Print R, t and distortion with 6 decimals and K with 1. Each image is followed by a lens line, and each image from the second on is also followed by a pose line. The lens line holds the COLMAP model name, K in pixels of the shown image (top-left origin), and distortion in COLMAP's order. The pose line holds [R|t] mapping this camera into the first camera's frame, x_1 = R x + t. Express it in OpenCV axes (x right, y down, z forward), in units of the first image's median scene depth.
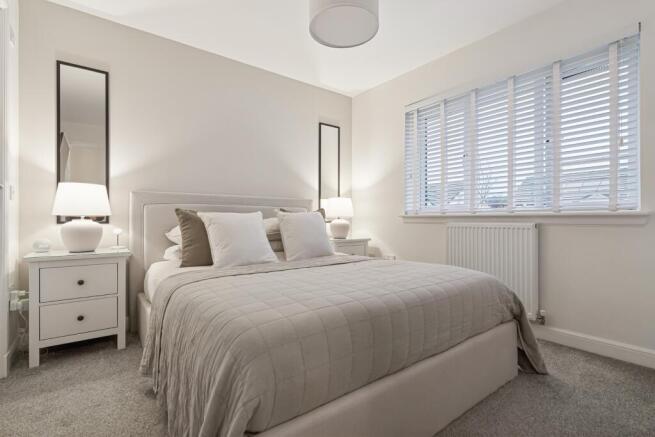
lens RADIAL K [[309.4, 0, 322.0], [0, 309.4, 218.7], [0, 0, 1]] dist [-0.000030, -0.000314]
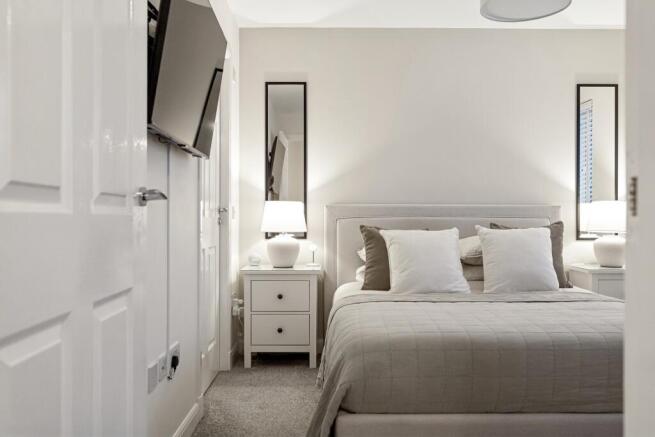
lens RADIAL K [[555.2, 0, 329.4], [0, 555.2, 218.7], [0, 0, 1]] dist [0.045602, -0.002309]
pose [[0.804027, 0.001893, -0.594590, 0.449166], [-0.000363, 0.999996, 0.002694, -0.060172], [0.594593, -0.001950, 0.804024, -0.395342]]
